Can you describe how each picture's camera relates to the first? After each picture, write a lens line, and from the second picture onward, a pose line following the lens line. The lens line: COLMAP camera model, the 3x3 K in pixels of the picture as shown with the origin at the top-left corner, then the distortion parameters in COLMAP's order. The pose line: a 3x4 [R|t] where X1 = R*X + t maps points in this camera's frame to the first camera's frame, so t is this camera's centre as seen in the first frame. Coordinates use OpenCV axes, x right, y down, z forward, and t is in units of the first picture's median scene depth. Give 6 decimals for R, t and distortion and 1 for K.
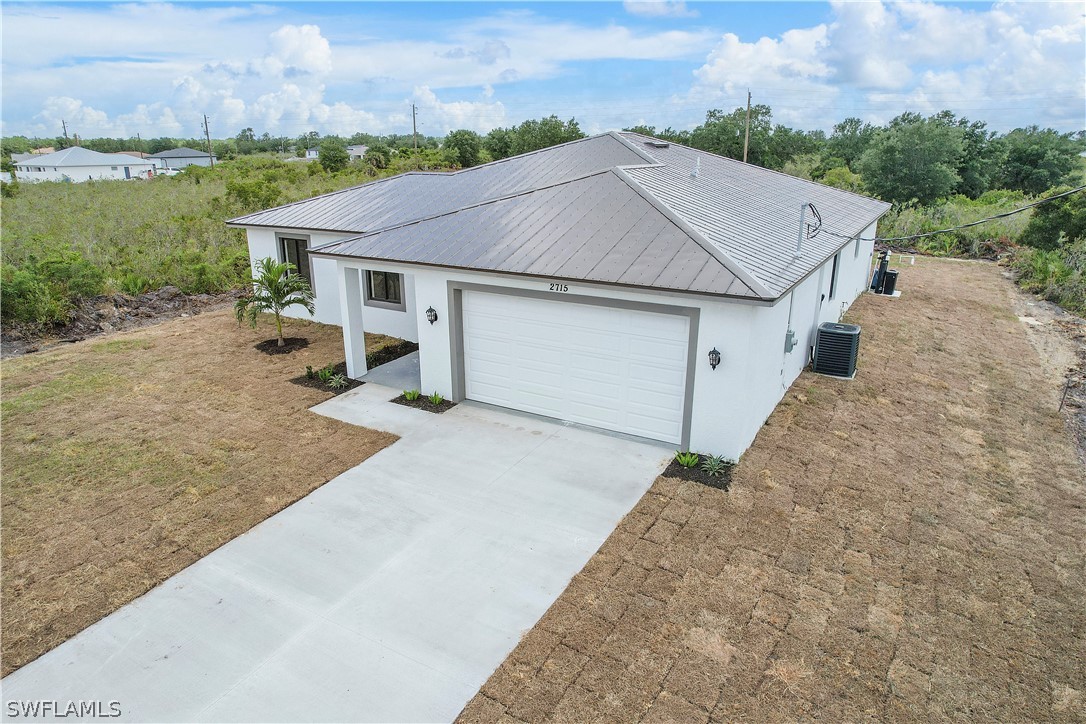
lens RADIAL K [[699.3, 0, 542.8], [0, 699.3, 381.4], [0, 0, 1]] dist [-0.079812, 0.069212]
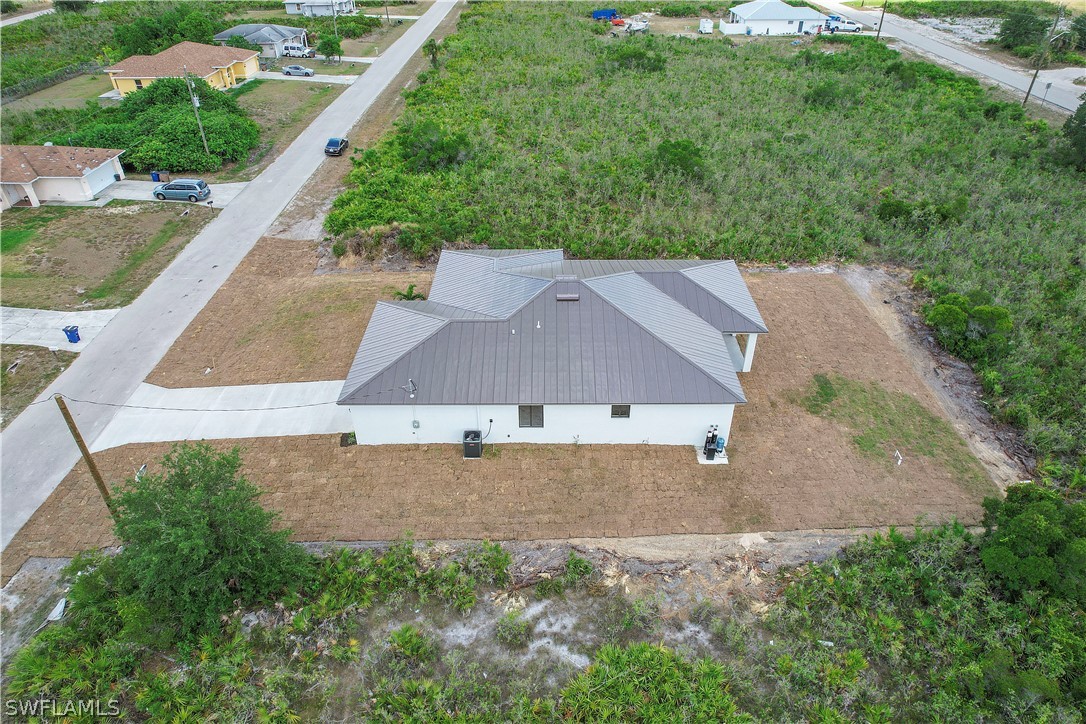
lens RADIAL K [[699.3, 0, 542.8], [0, 699.3, 381.4], [0, 0, 1]] dist [-0.079812, 0.069212]
pose [[0.503344, 0.505427, -0.700848, 2.185715], [-0.277087, 0.862665, 0.423122, -1.330030], [0.818454, -0.018780, 0.574264, -0.051156]]
